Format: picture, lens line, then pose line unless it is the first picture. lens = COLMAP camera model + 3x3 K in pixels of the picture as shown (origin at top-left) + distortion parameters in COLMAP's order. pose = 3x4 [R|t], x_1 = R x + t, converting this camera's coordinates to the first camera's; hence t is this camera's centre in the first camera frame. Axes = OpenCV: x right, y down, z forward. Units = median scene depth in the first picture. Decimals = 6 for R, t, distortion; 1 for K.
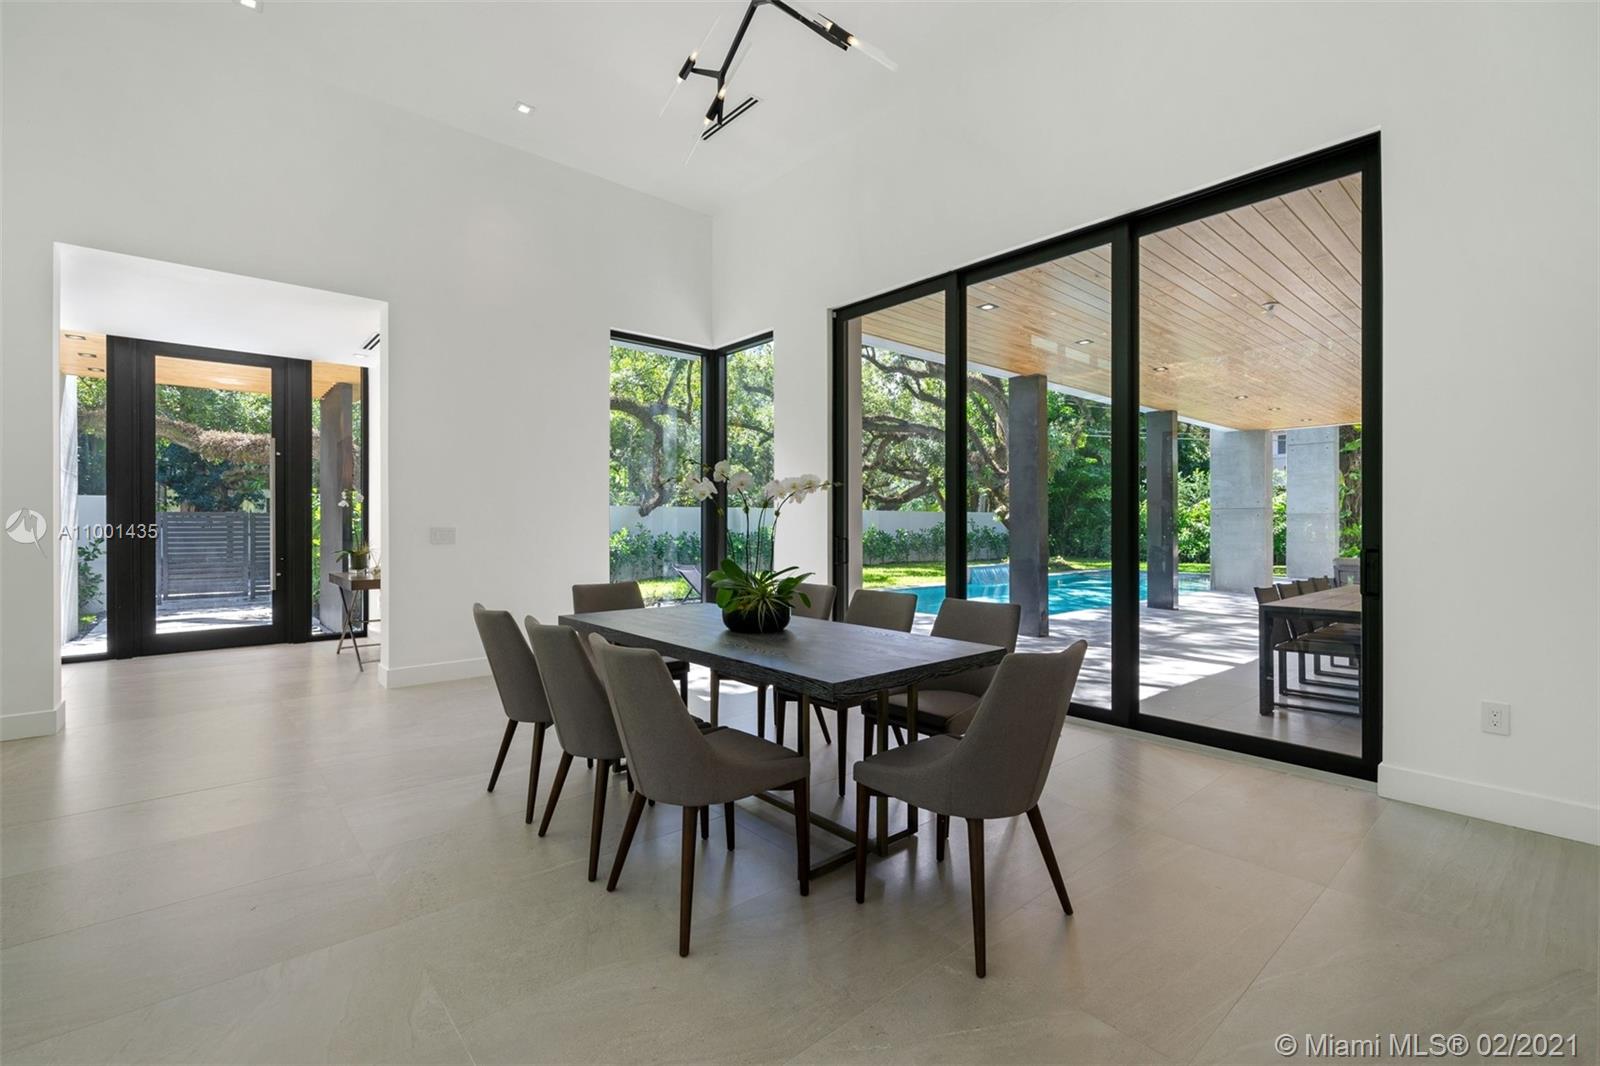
lens RADIAL K [[696.9, 0, 795.1], [0, 696.9, 534.1], [0, 0, 1]] dist [-0.003866, -0.000565]
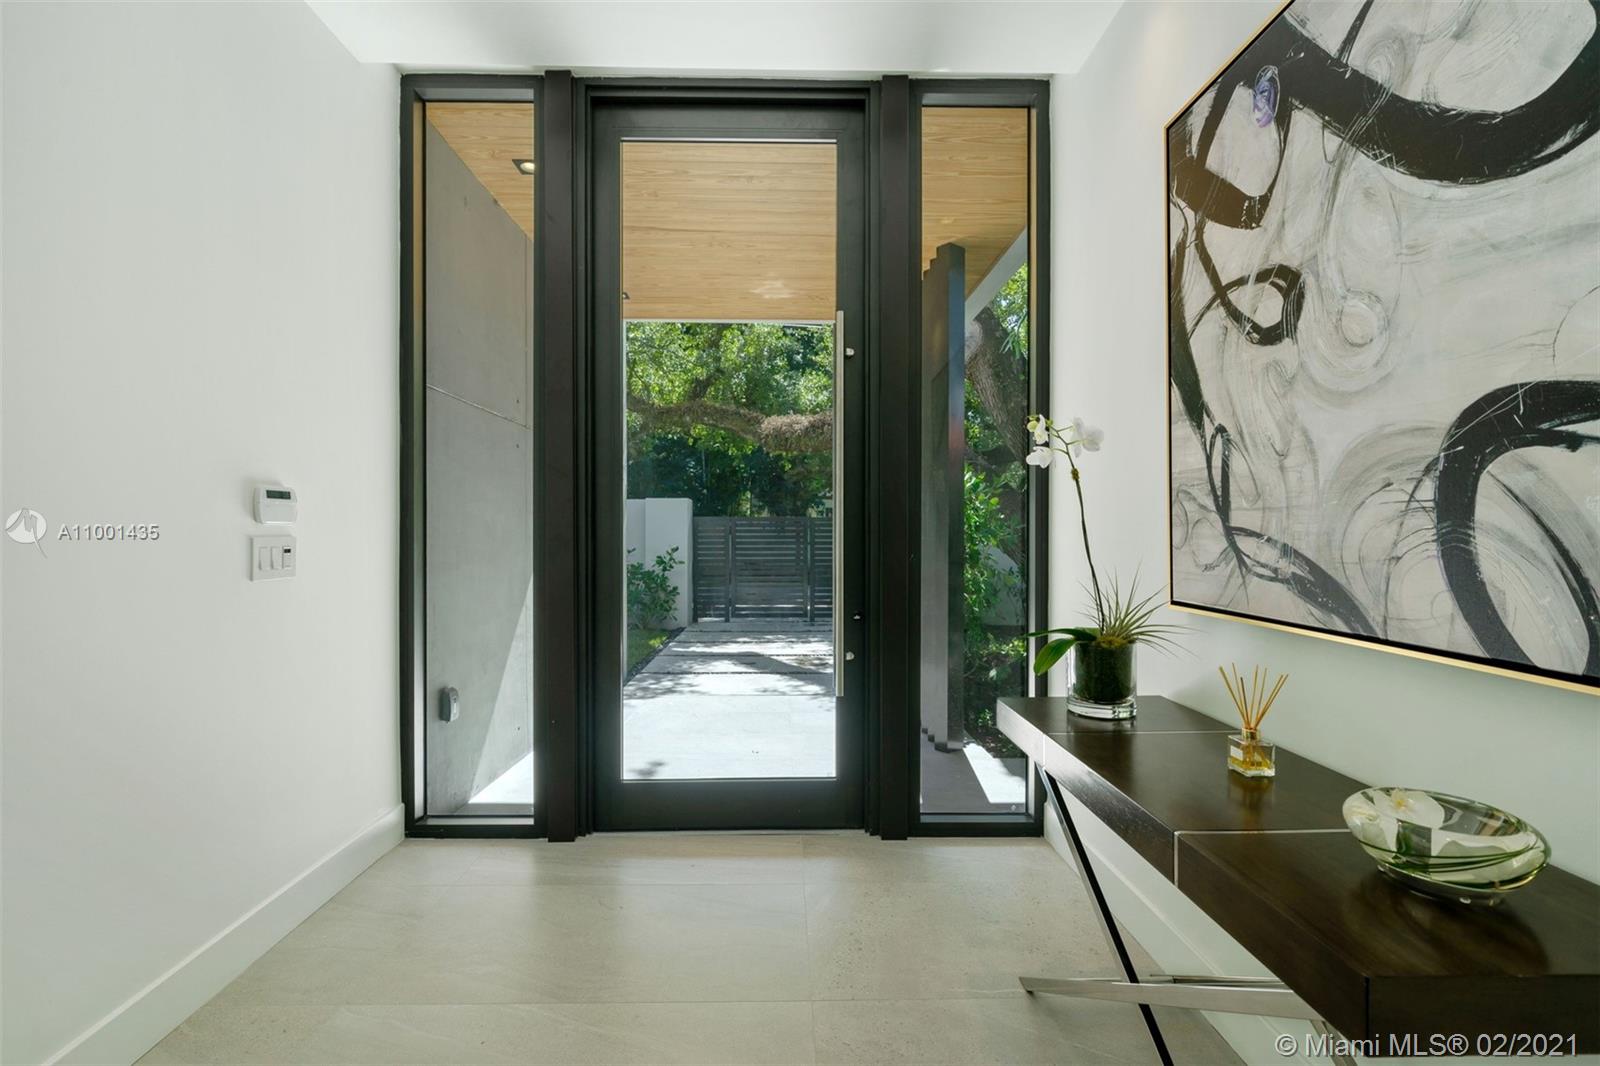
lens RADIAL K [[696.9, 0, 795.1], [0, 696.9, 534.1], [0, 0, 1]] dist [-0.003866, -0.000565]
pose [[0.769321, -0.001586, -0.638860, -0.303496], [-0.002451, 0.999982, -0.005434, -0.004780], [0.638857, 0.005746, 0.769304, 0.398467]]
